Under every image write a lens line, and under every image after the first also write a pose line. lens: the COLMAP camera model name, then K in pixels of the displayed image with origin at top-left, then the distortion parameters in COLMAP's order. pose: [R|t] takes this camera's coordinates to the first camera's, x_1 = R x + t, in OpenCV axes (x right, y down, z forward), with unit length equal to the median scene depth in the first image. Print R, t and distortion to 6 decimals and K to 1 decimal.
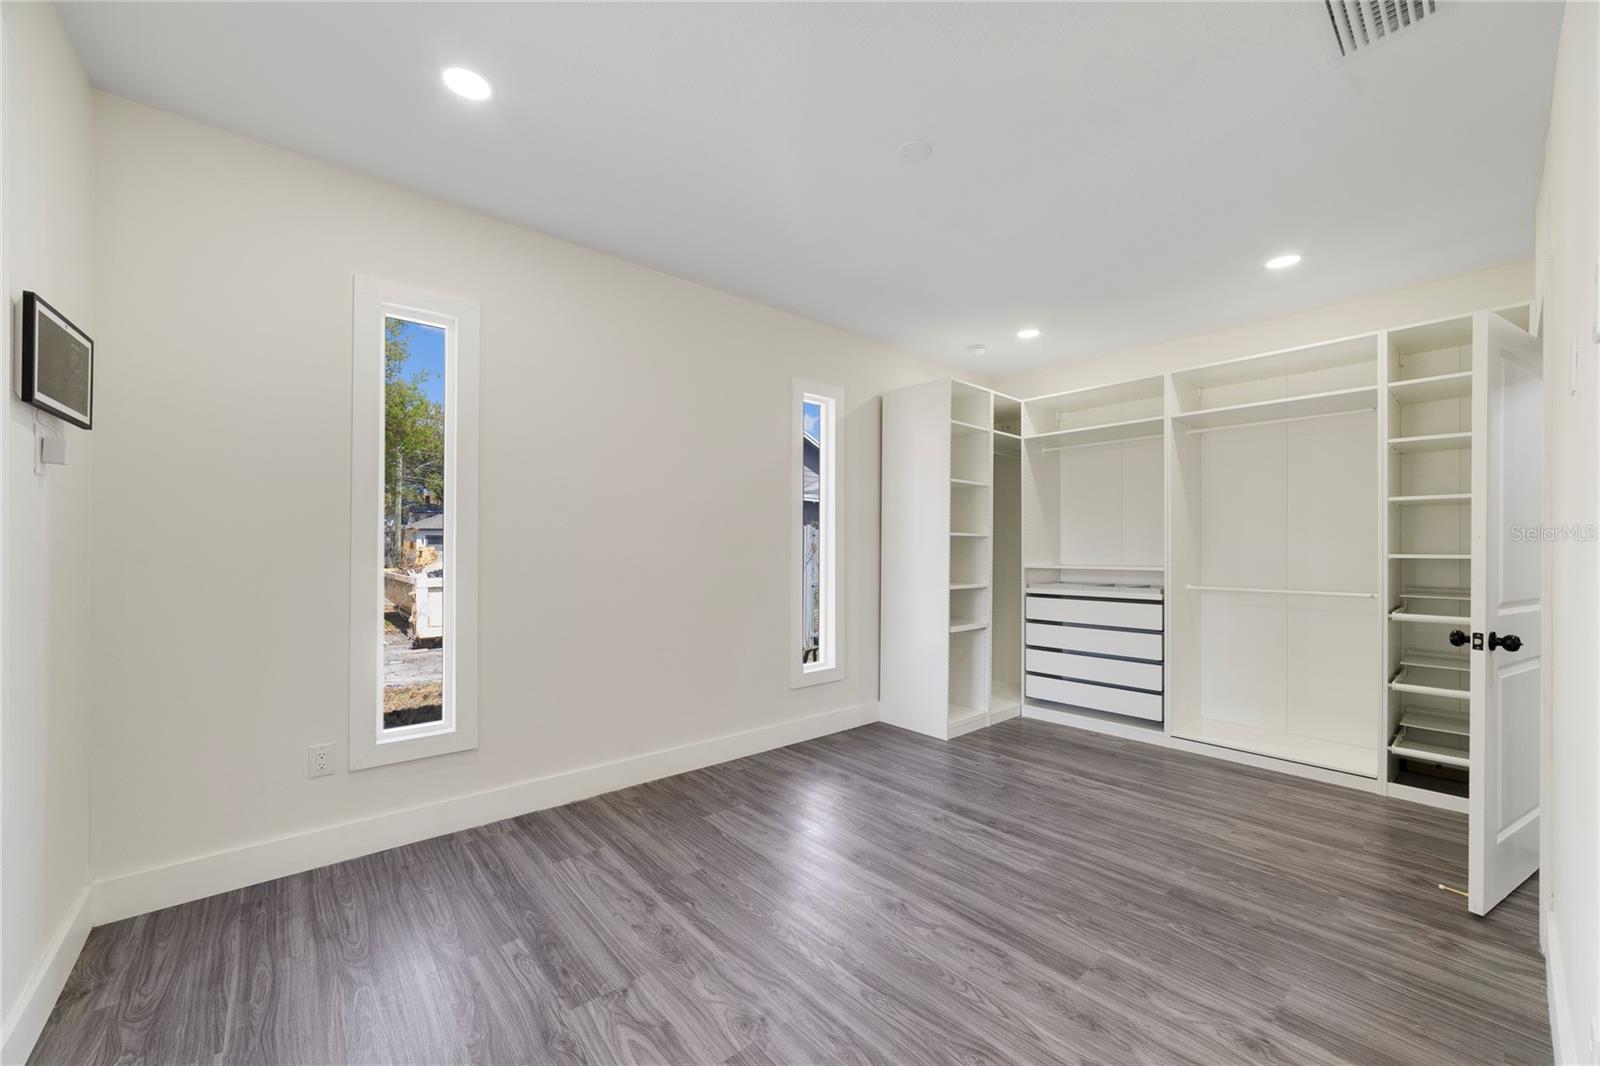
lens RADIAL K [[621.5, 0, 799.7], [0, 621.5, 546.5], [0, 0, 1]] dist [0.001849, 0.000369]
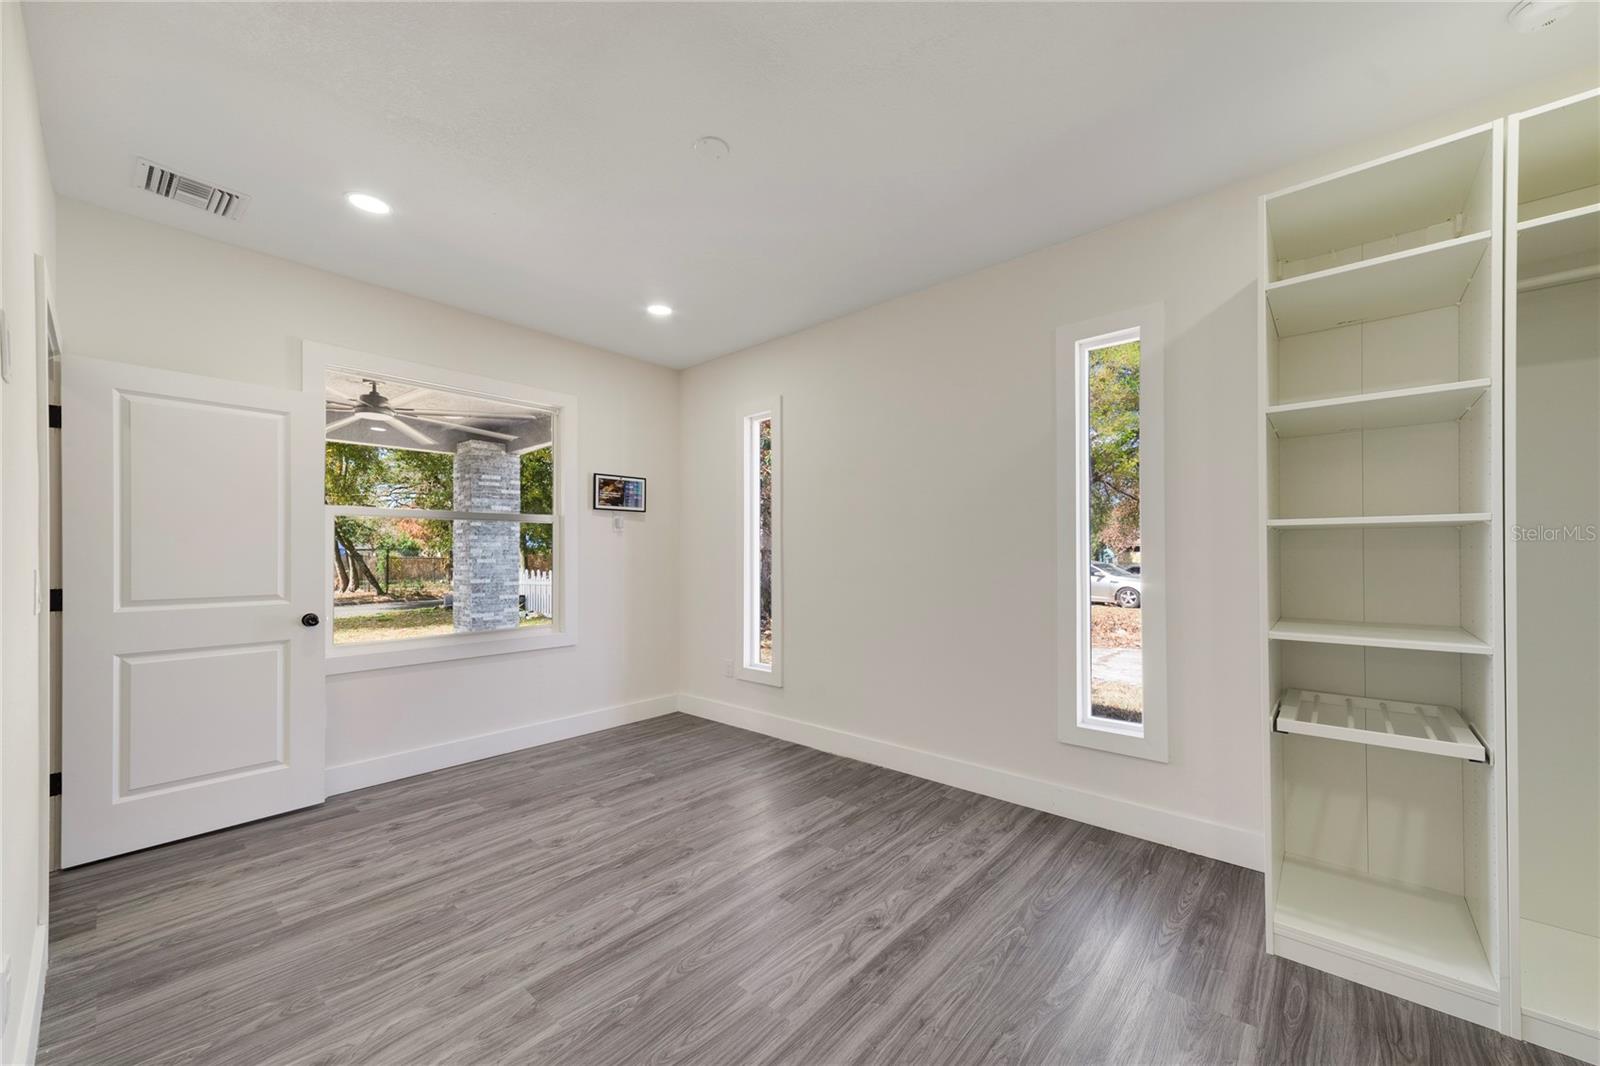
lens RADIAL K [[609.2, 0, 800.0], [0, 609.2, 533.0], [0, 0, 1]] dist [0.028777, 0.000059]
pose [[0.121950, -0.044749, -0.991527, 1.012850], [0.011806, 0.998978, -0.043633, 0.012116], [0.992466, -0.006385, 0.122354, 0.880330]]
